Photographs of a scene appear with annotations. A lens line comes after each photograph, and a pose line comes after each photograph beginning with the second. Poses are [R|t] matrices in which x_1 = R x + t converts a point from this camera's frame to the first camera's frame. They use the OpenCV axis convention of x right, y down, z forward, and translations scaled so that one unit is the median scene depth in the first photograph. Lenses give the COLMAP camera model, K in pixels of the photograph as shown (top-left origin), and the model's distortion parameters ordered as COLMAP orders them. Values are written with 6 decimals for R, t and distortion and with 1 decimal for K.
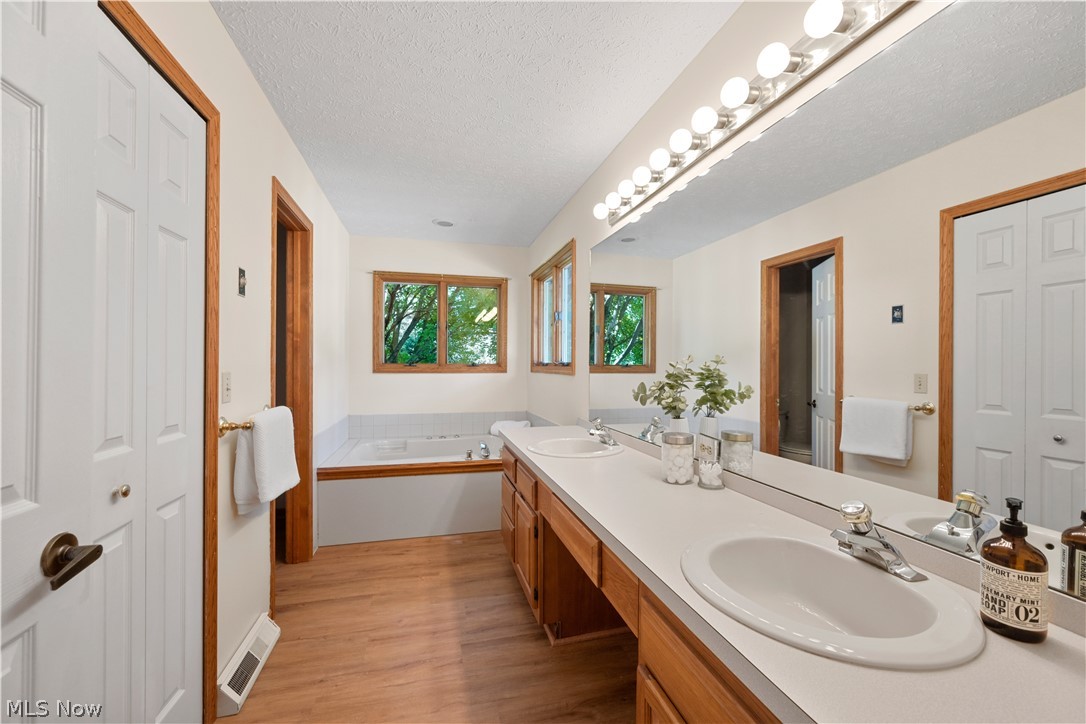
lens RADIAL K [[436.9, 0, 538.0], [0, 436.9, 356.3], [0, 0, 1]] dist [-0.000181, -0.000052]
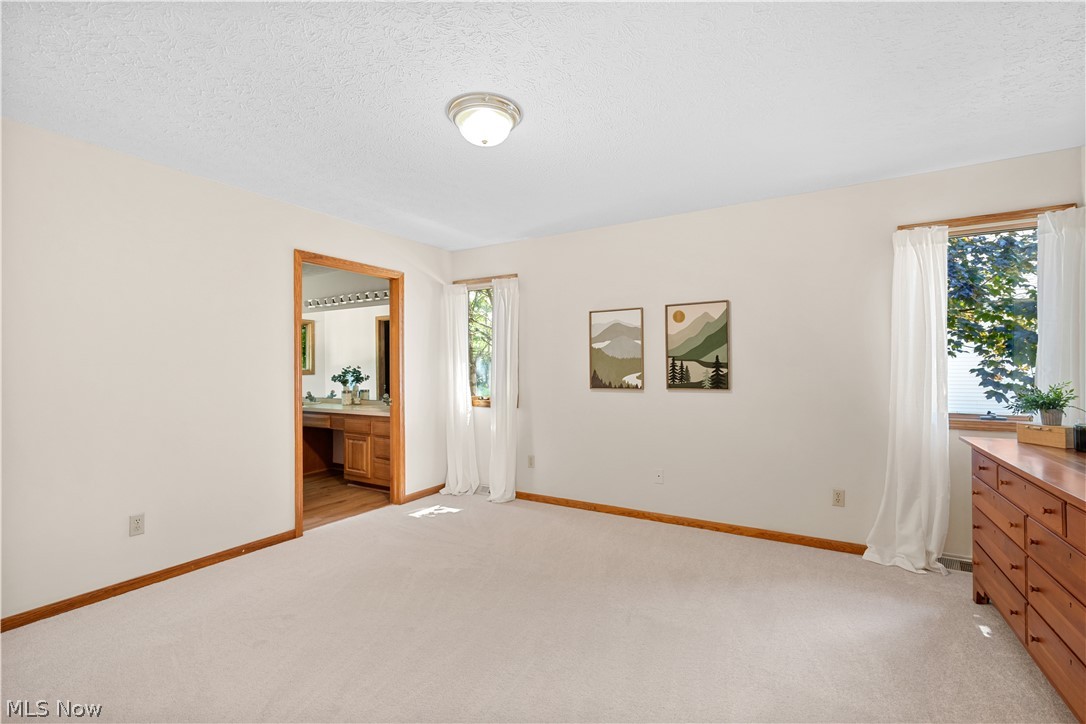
lens RADIAL K [[479.8, 0, 543.0], [0, 479.8, 362.0], [0, 0, 1]] dist [-0.000061, -0.000006]
pose [[0.703353, -0.003402, 0.710832, -0.994130], [0.002501, 0.999994, 0.002312, -0.026194], [-0.710836, 0.000152, 0.703358, -2.121123]]
